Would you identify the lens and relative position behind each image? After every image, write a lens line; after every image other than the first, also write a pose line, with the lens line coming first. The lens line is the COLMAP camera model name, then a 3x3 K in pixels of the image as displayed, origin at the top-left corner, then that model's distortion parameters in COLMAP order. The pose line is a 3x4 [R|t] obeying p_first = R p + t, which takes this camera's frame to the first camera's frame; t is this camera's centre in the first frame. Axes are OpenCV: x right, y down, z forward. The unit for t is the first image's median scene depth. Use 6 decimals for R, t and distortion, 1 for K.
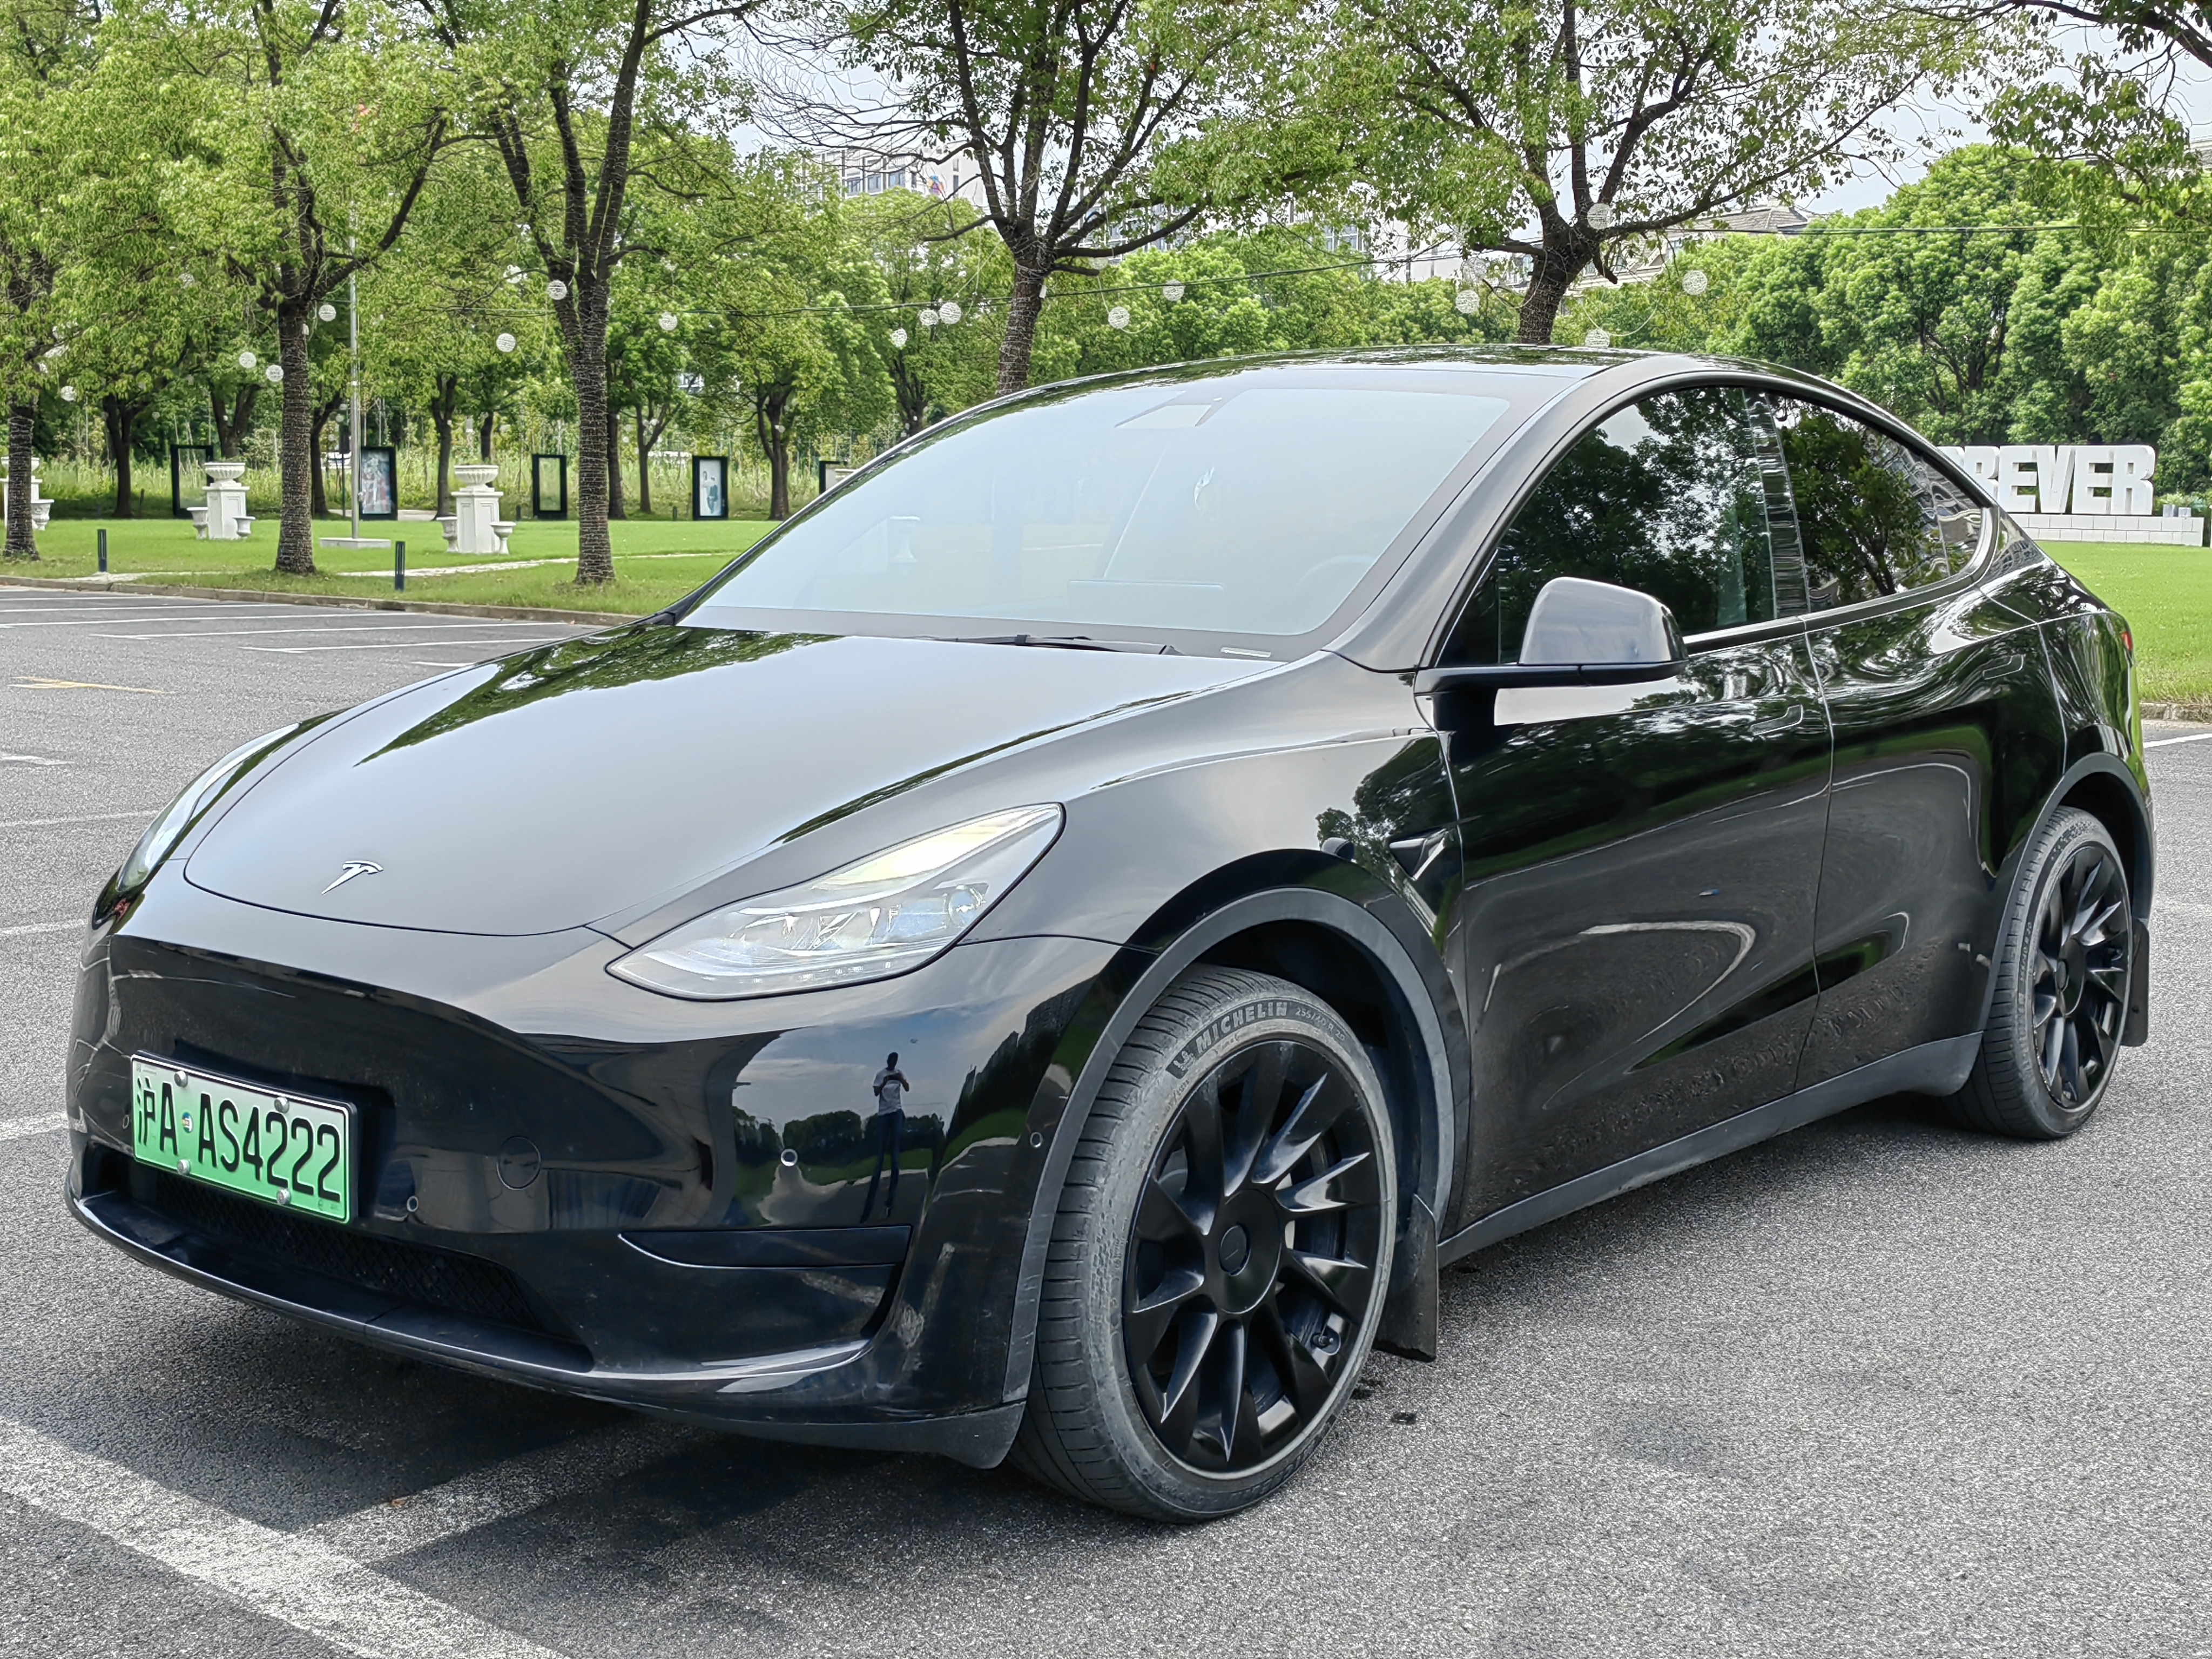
lens RADIAL K [[2616.3, 0, 1131.5], [0, 2616.3, 834.8], [0, 0, 1]] dist [0.025869, -0.024773]
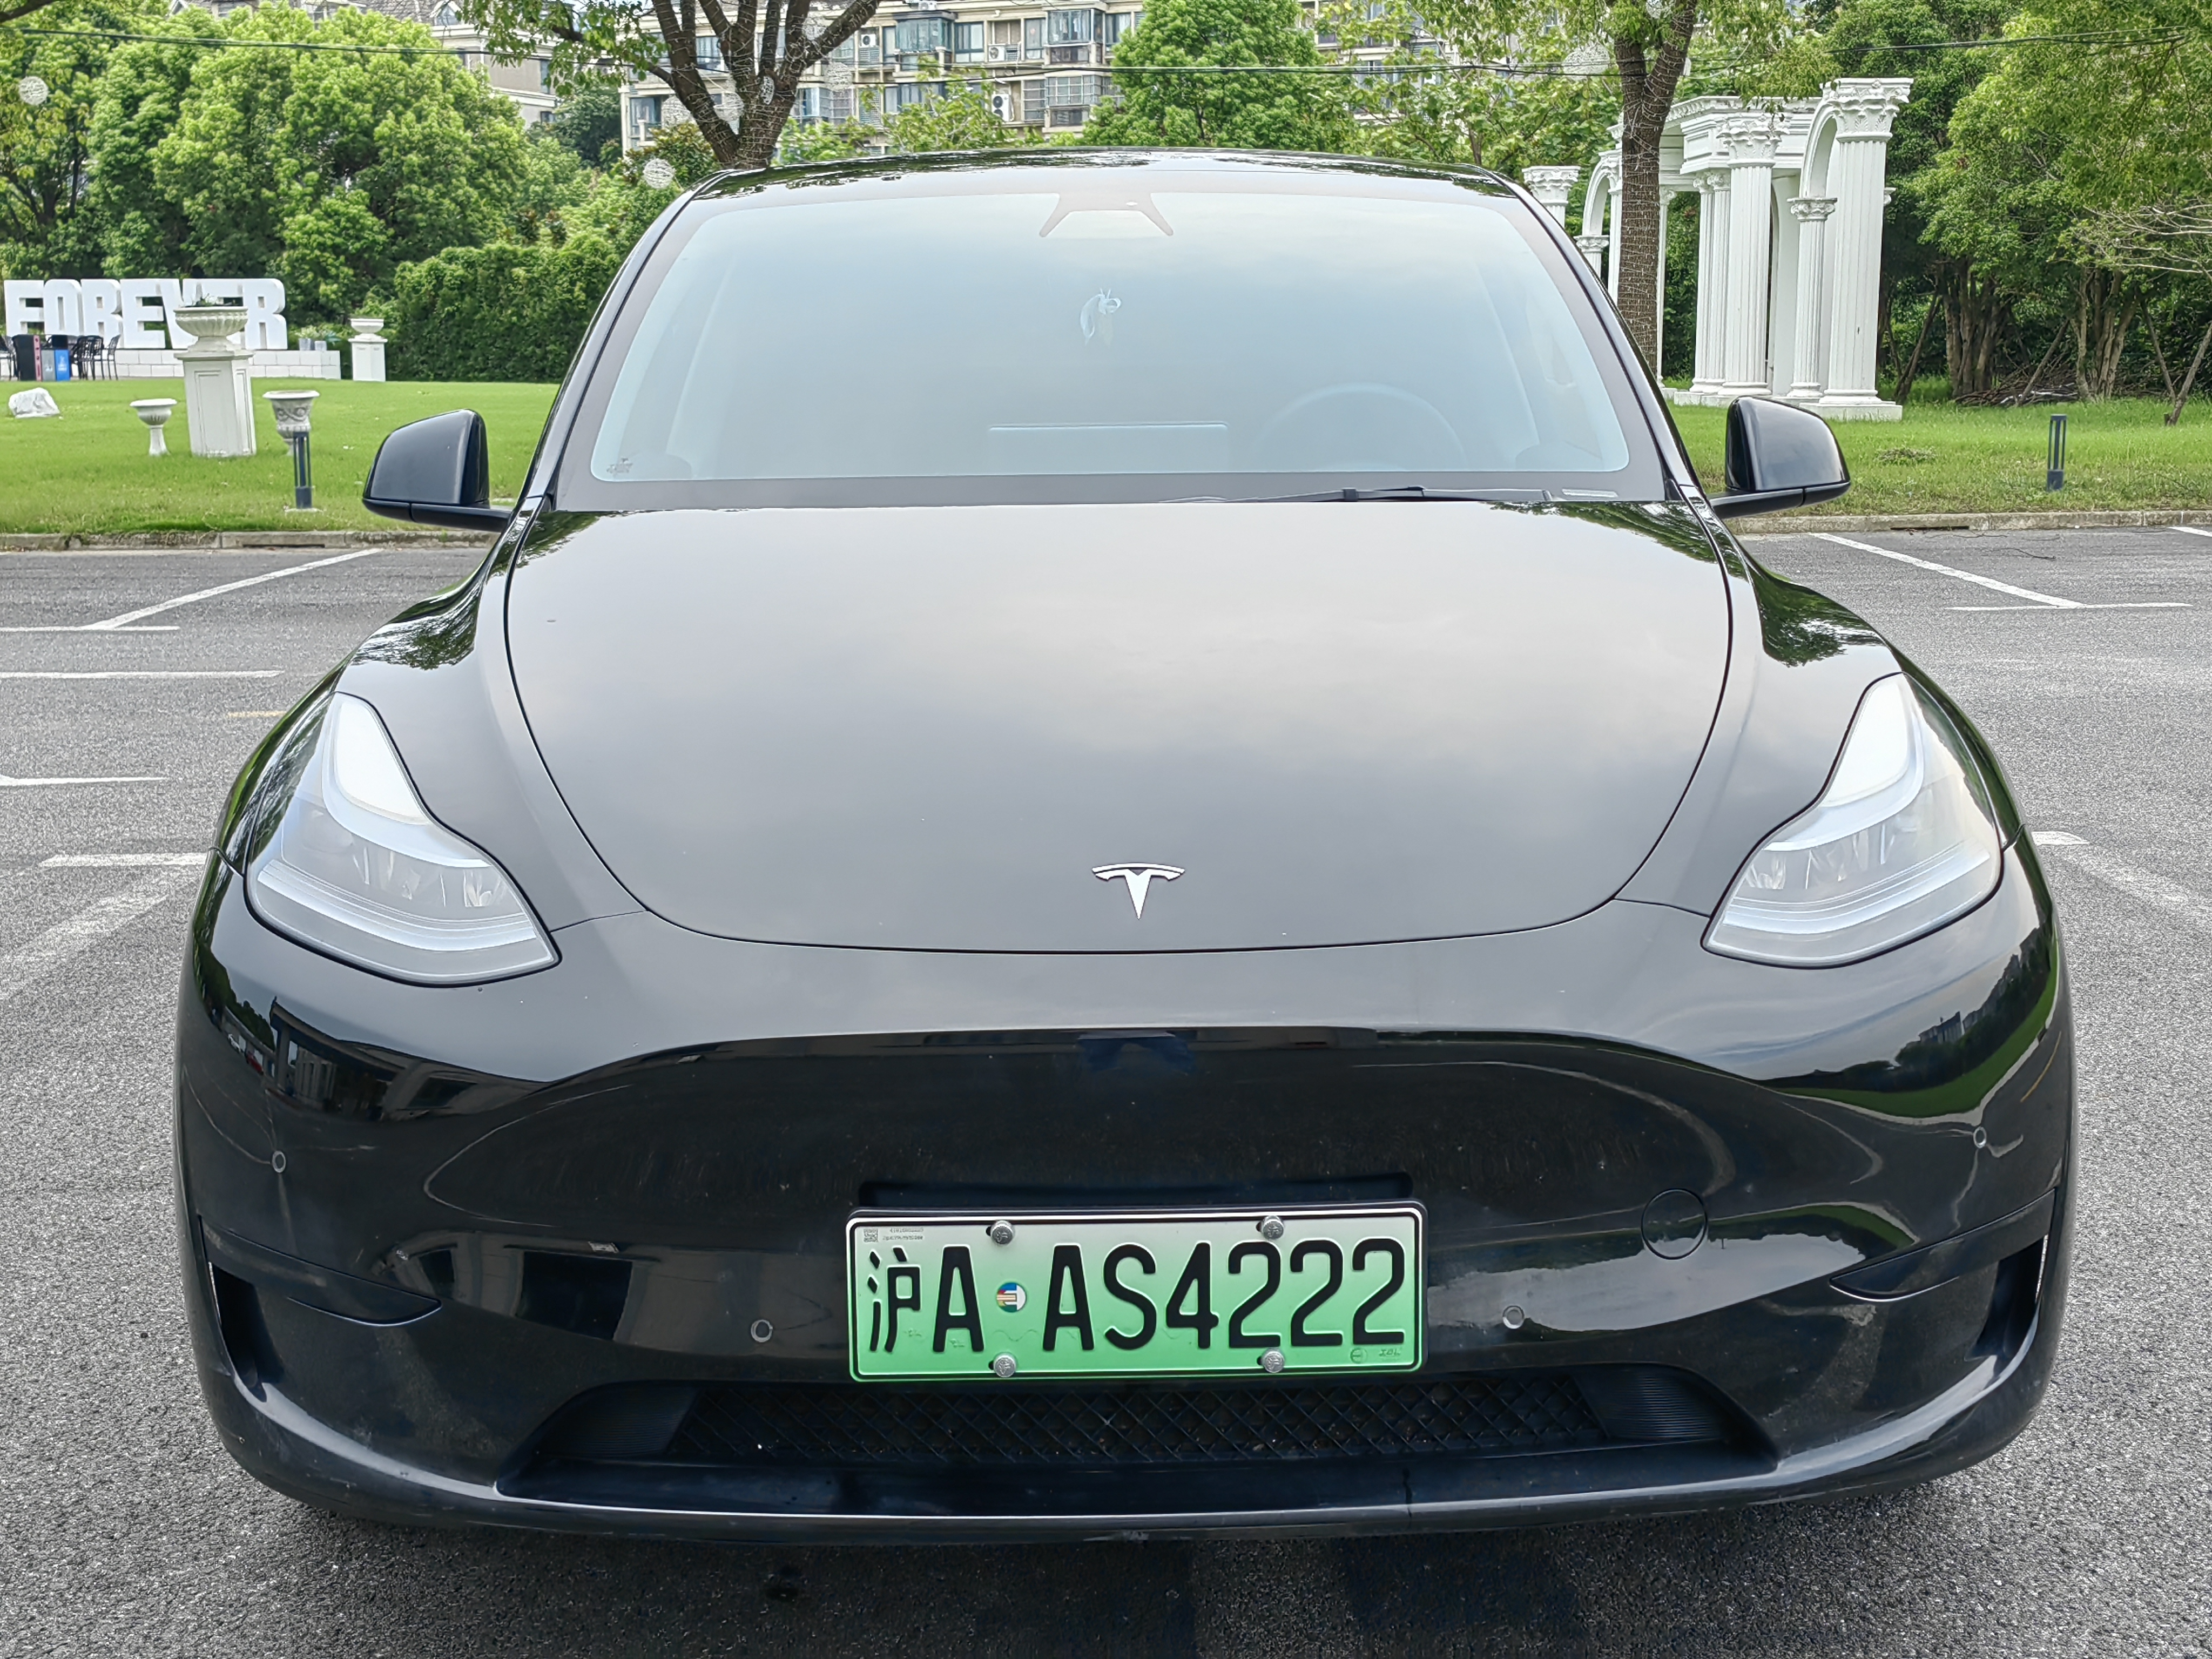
lens RADIAL K [[2616.3, 0, 1131.5], [0, 2616.3, 834.8], [0, 0, 1]] dist [0.025869, -0.024773]
pose [[0.760130, -0.136628, 0.635245, -0.741038], [0.097658, 0.990560, 0.096192, -0.063755], [-0.642391, -0.011082, 0.766297, 0.490646]]
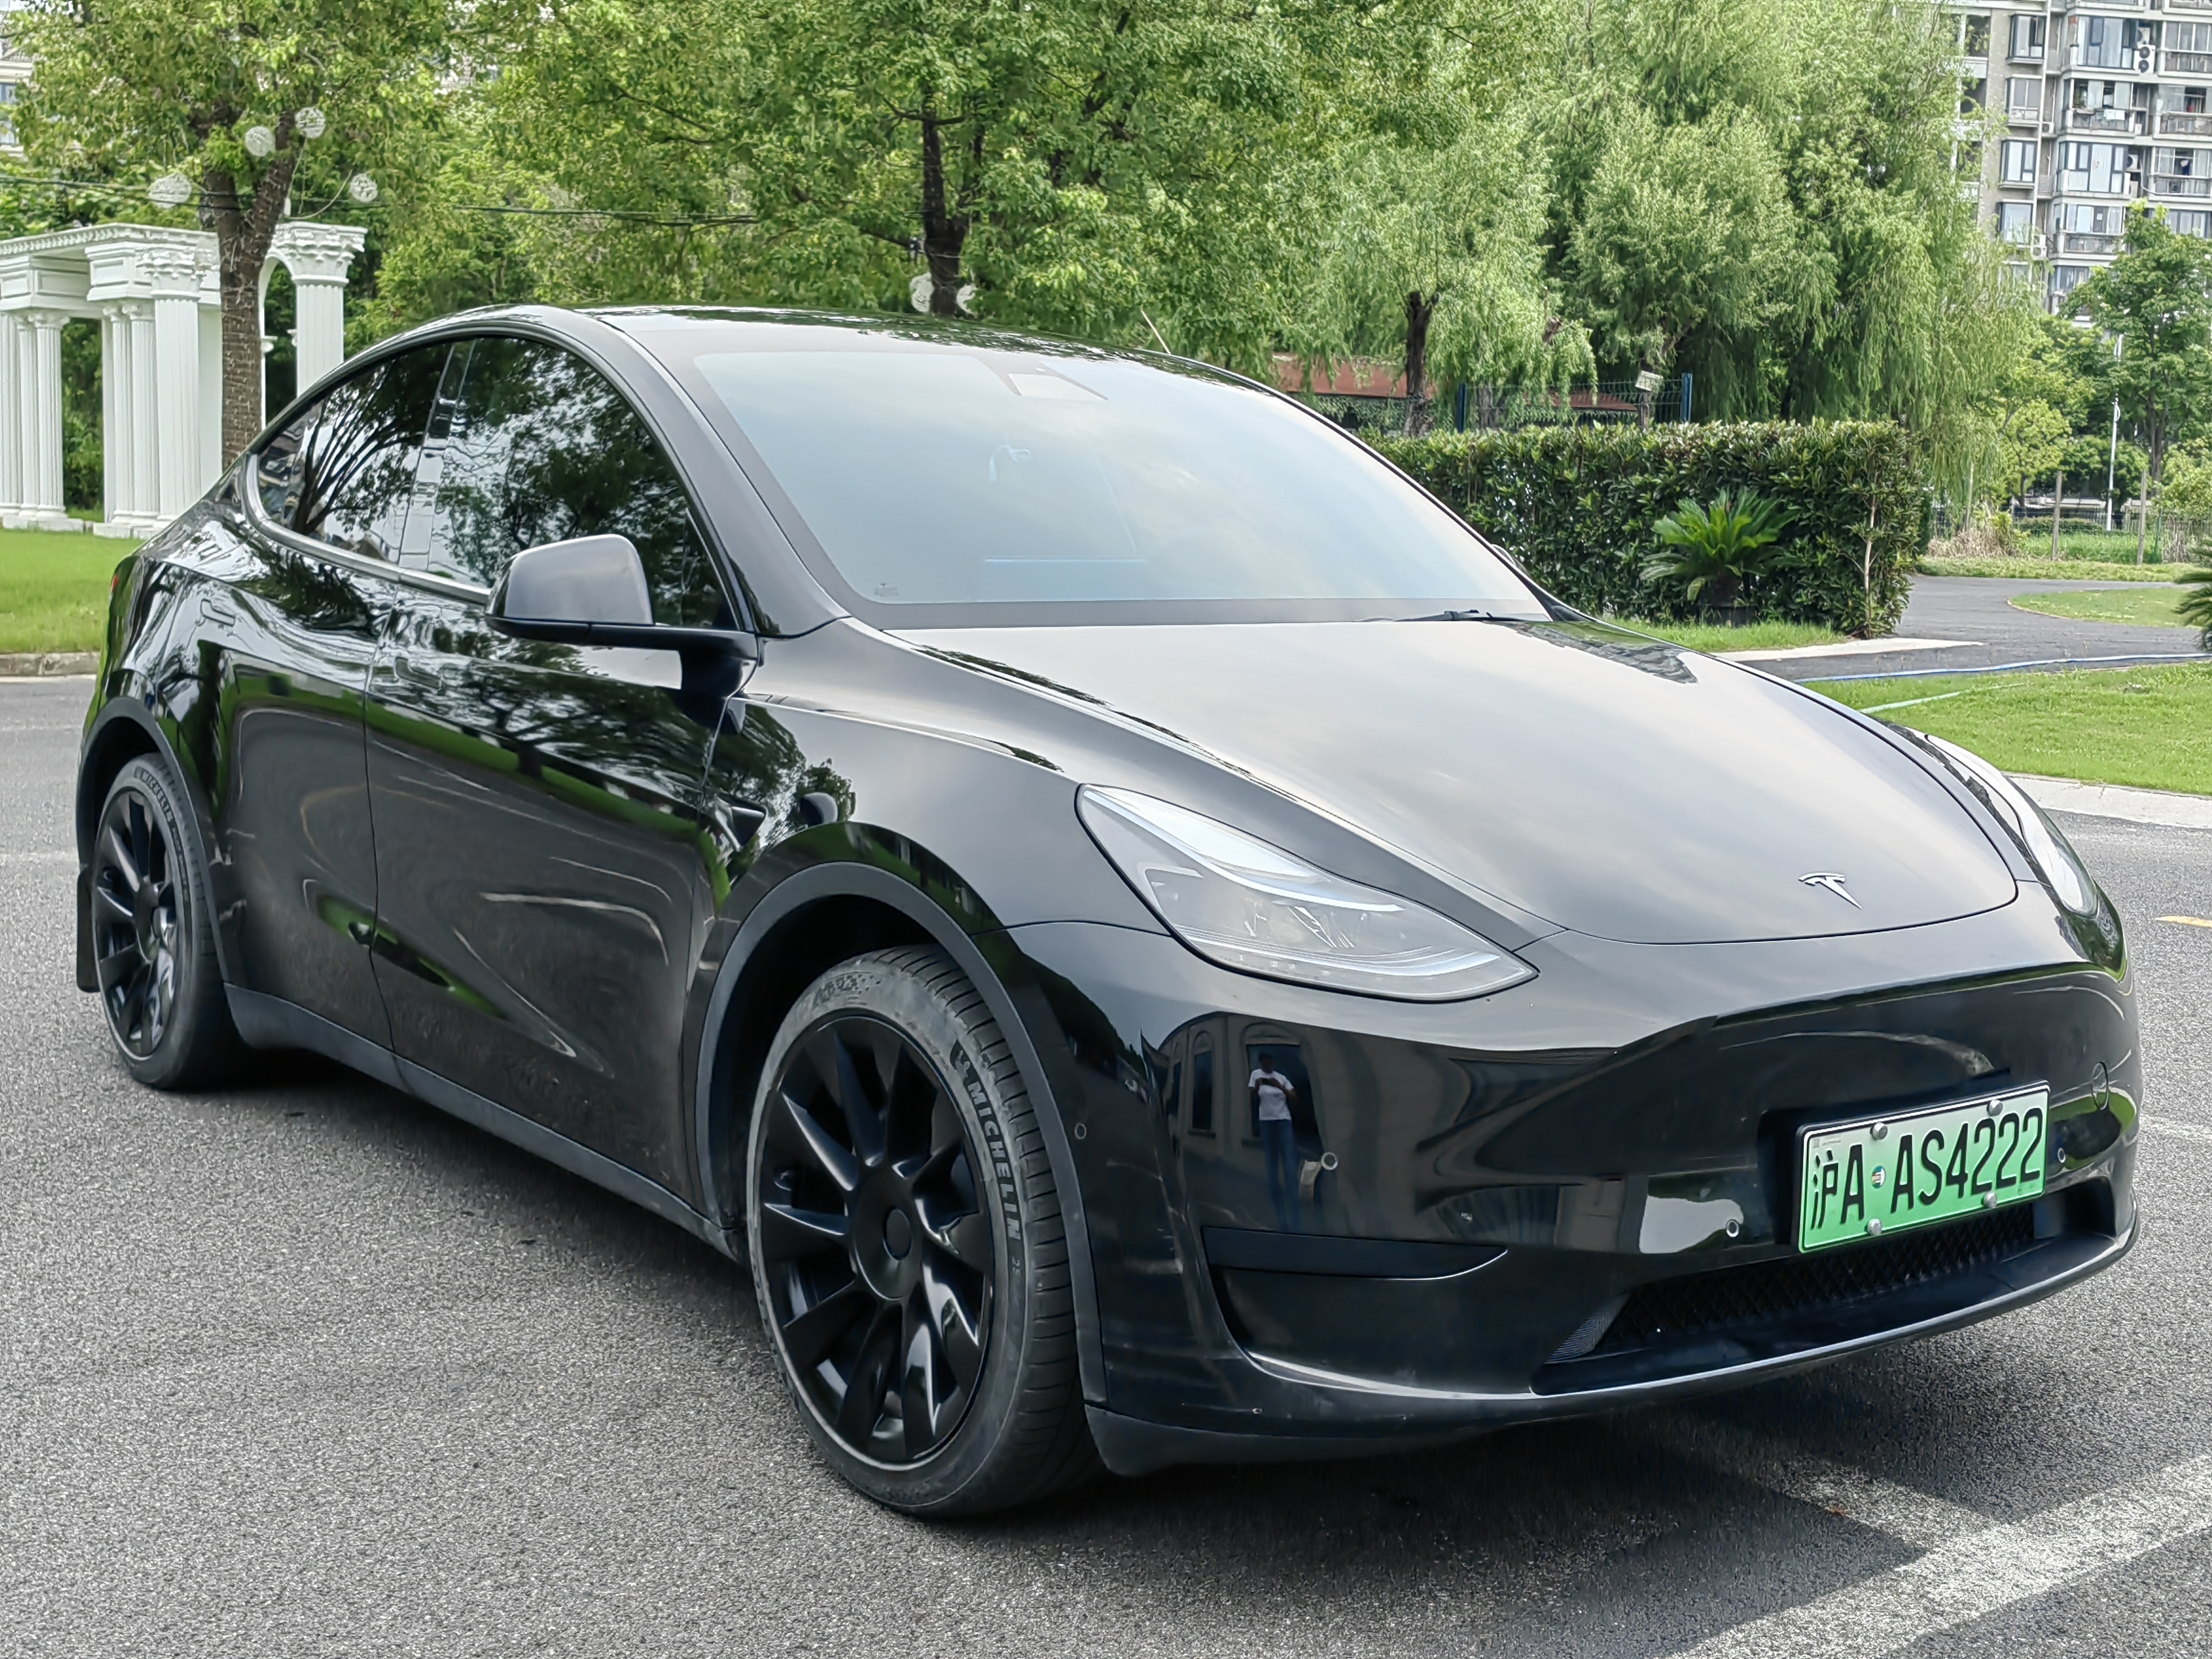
lens RADIAL K [[2616.3, 0, 1131.5], [0, 2616.3, 834.8], [0, 0, 1]] dist [0.025869, -0.024773]
pose [[0.237572, -0.128473, 0.962837, -1.302593], [0.097668, 0.989351, 0.107912, -0.134468], [-0.966447, 0.068402, 0.247589, 1.027936]]
